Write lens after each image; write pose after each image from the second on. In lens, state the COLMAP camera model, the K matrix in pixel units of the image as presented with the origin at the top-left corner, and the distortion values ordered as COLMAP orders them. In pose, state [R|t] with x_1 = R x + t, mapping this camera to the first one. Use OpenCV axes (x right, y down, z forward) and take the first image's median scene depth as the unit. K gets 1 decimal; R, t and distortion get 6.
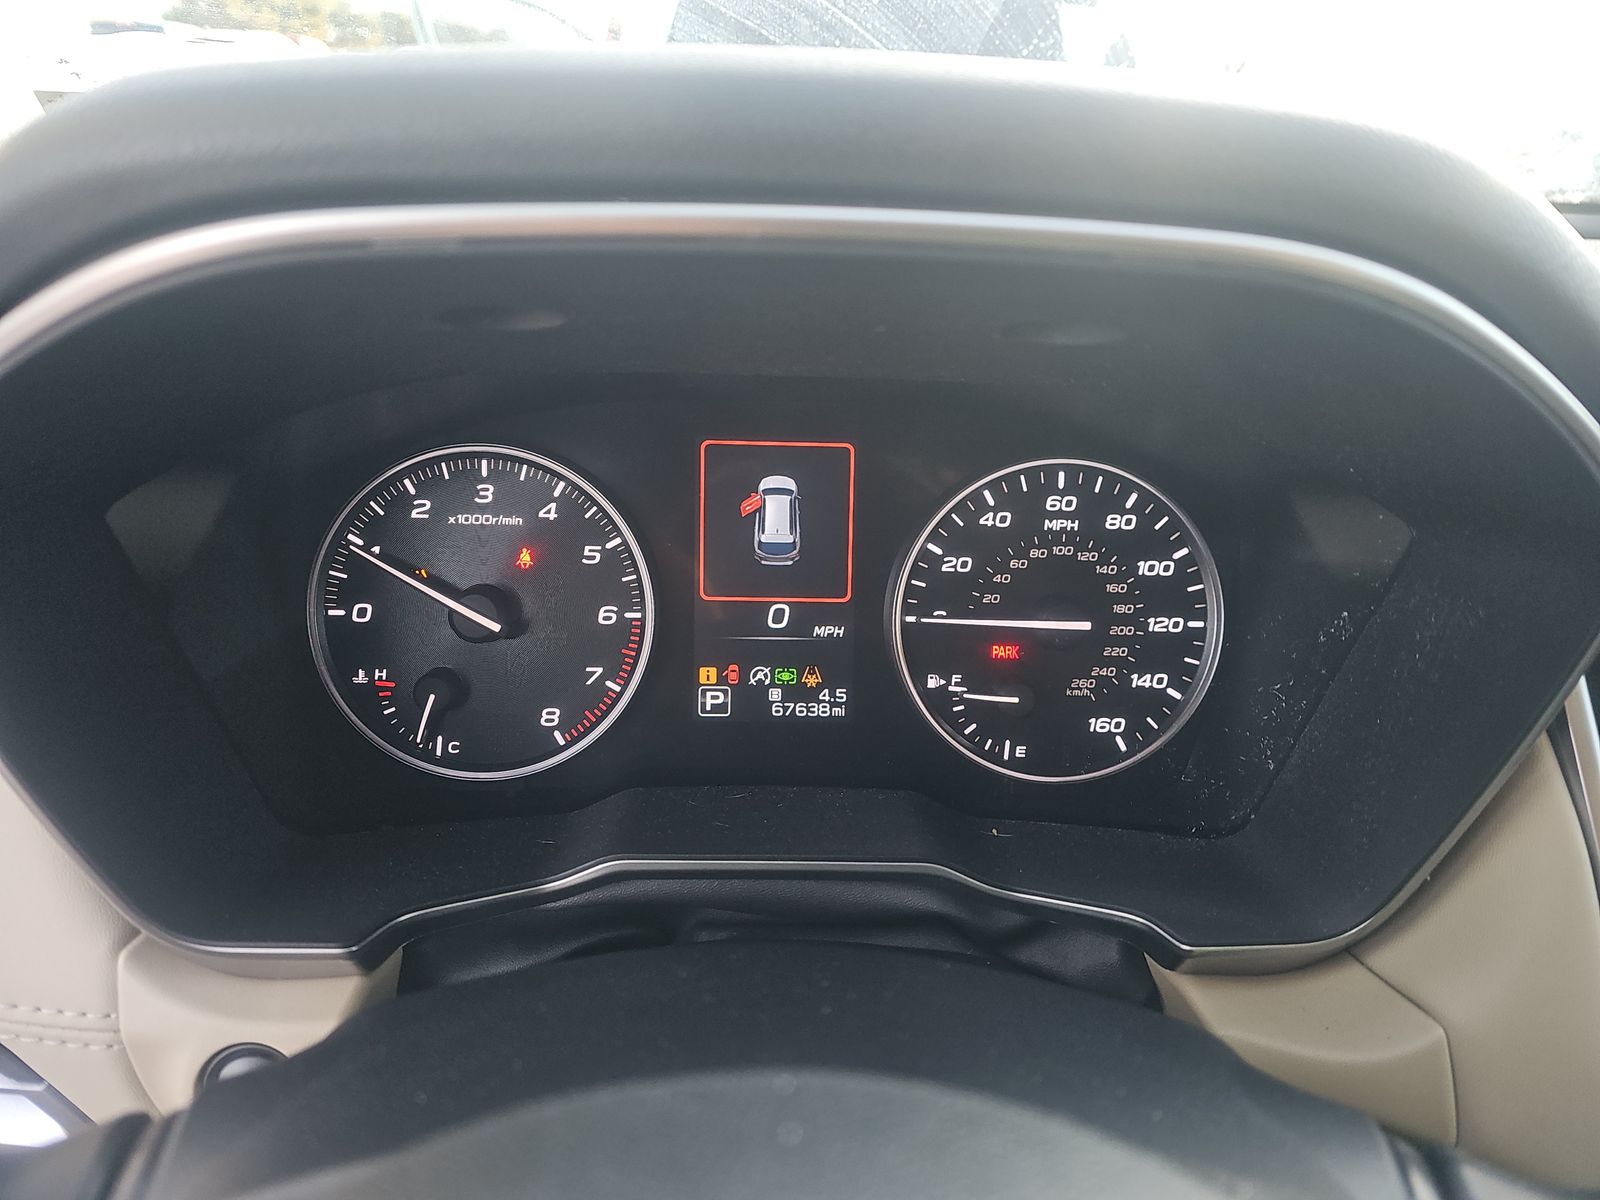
lens RADIAL K [[1186.1, 0, 800.4], [0, 1186.1, 596.8], [0, 0, 1]] dist [0.090237, 0.000931]
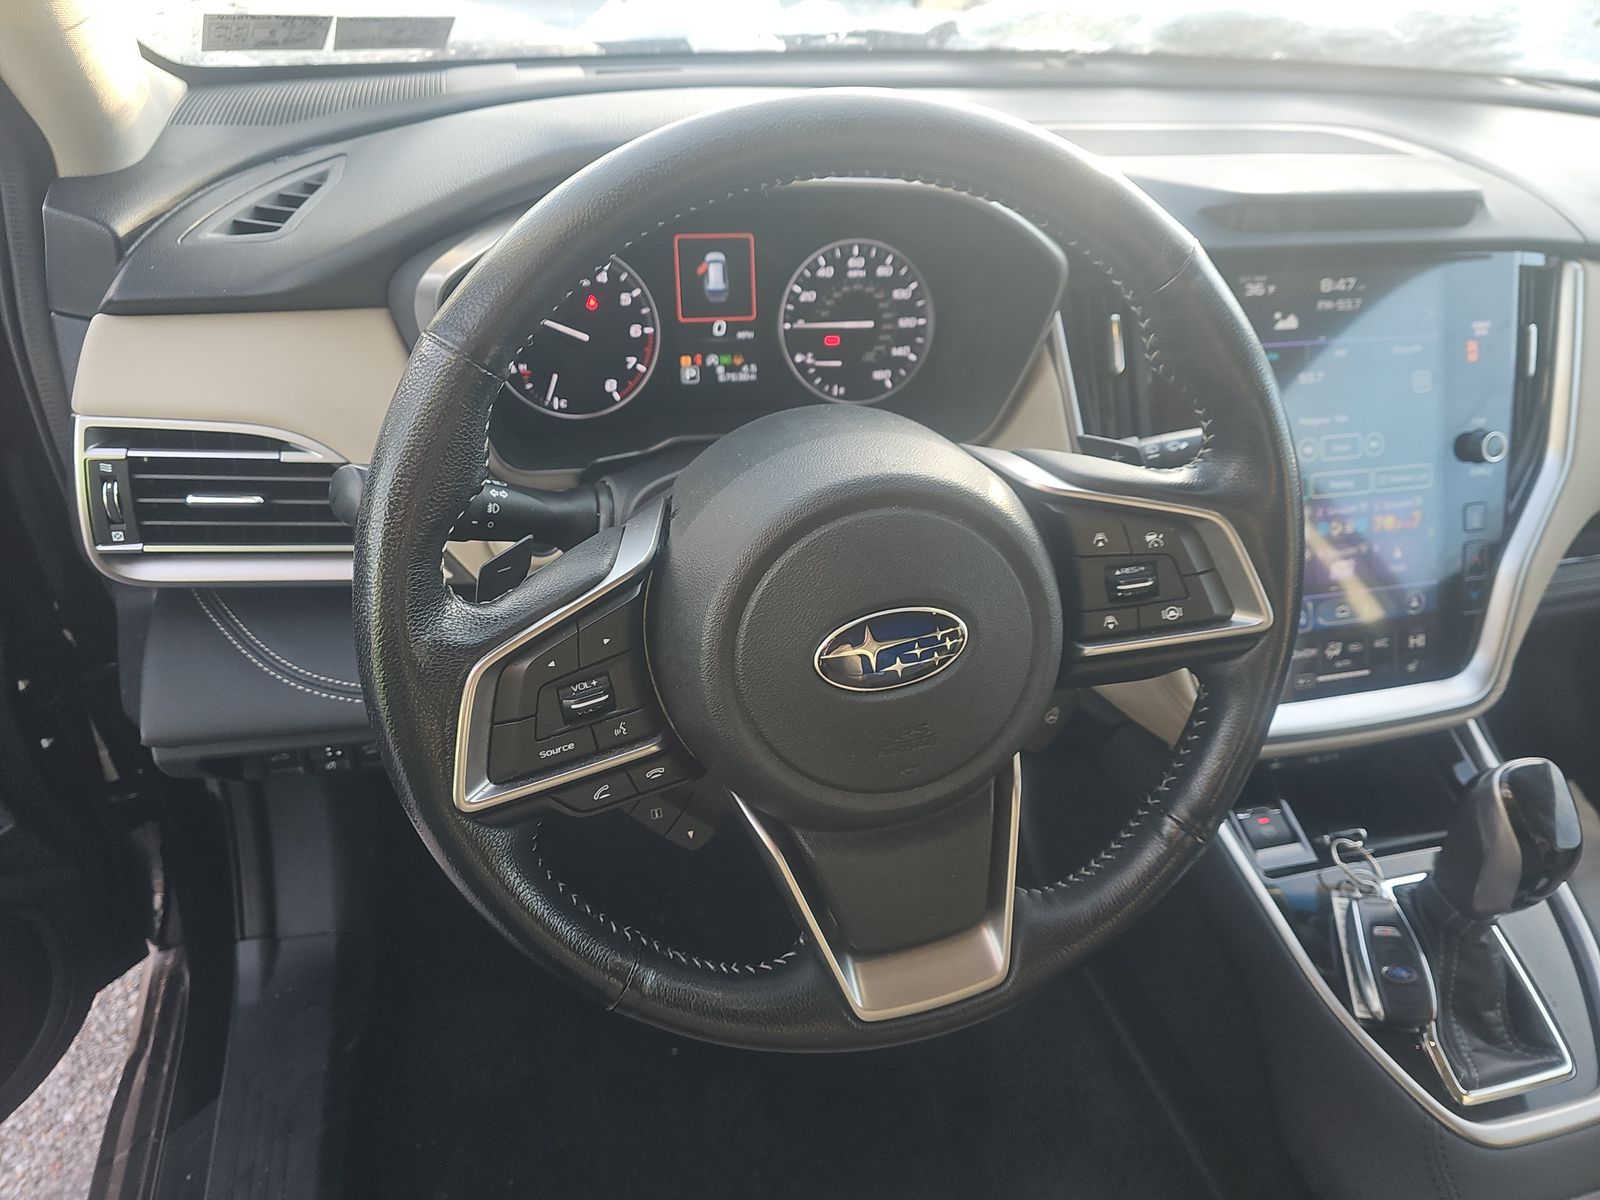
lens RADIAL K [[1186.1, 0, 796.6], [0, 1186.1, 599.8], [0, 0, 1]] dist [0.090237, 0.000931]
pose [[0.973556, -0.097332, 0.206675, -0.349259], [0.056931, 0.979522, 0.193121, 0.083329], [-0.221240, -0.176248, 0.959161, -1.007037]]
